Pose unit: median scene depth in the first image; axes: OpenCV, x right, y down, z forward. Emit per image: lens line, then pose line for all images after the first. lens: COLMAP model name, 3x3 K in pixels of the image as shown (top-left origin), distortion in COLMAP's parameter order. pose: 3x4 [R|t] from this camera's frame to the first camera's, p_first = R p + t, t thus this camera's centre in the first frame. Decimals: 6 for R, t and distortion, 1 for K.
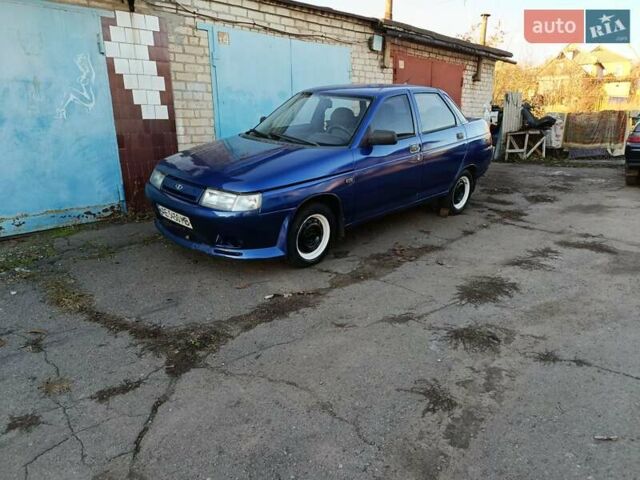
lens RADIAL K [[442.2, 0, 318.0], [0, 442.2, 235.0], [0, 0, 1]] dist [0.043480, -0.040403]
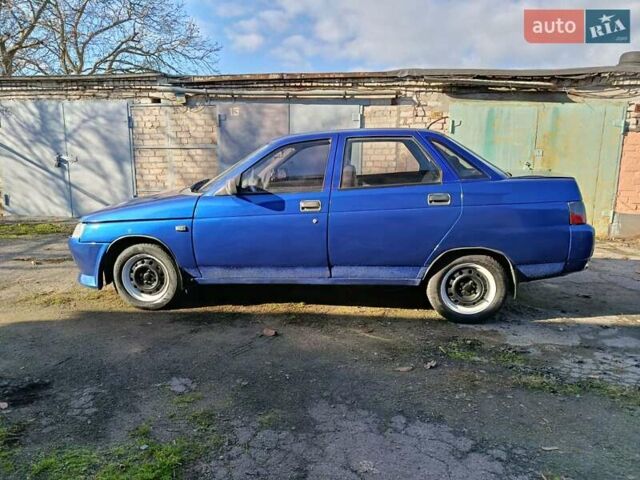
lens RADIAL K [[442.2, 0, 317.4], [0, 442.2, 239.9], [0, 0, 1]] dist [0.043480, -0.040403]
pose [[0.616553, 0.134576, -0.775726, 0.763585], [-0.234483, 0.971958, -0.017749, -0.119867], [0.751585, 0.192838, 0.630820, 0.500932]]
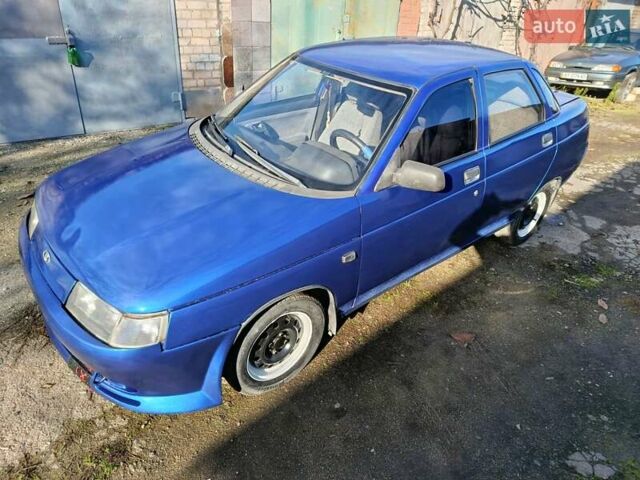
lens RADIAL K [[442.2, 0, 320.4], [0, 442.2, 238.8], [0, 0, 1]] dist [0.043480, -0.040403]
pose [[0.994734, 0.088180, -0.052228, 0.049111], [-0.075020, 0.973701, 0.215125, -0.211515], [0.069824, -0.210074, 0.975189, 0.353125]]
